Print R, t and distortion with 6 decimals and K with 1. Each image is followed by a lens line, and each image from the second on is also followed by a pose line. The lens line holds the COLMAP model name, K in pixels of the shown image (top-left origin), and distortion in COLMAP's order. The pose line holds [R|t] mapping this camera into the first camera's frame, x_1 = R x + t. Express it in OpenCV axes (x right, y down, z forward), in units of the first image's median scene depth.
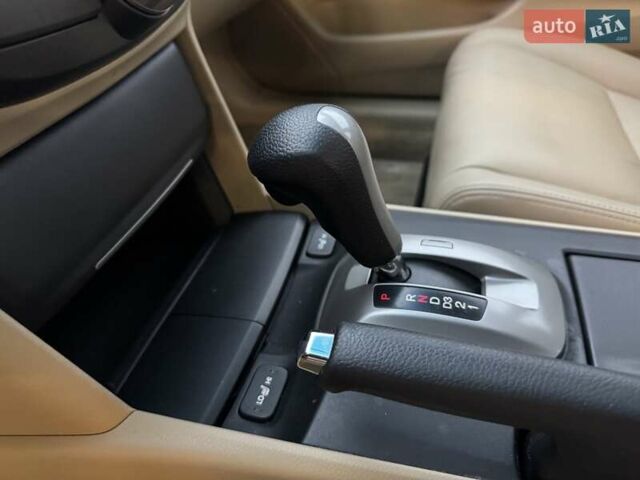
lens RADIAL K [[595.5, 0, 320.0], [0, 595.5, 240.0], [0, 0, 1]] dist [-0.009078, -0.008177]
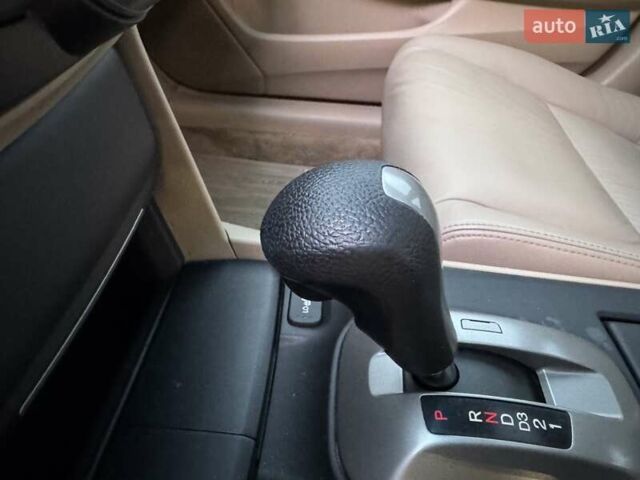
lens RADIAL K [[564.8, 0, 320.0], [0, 564.8, 240.0], [0, 0, 1]] dist [0.019245, -0.004073]
pose [[0.981483, -0.015594, 0.190912, -0.155462], [0.009884, 0.999476, 0.030825, -0.134868], [-0.191293, -0.028367, 0.981123, 0.311957]]
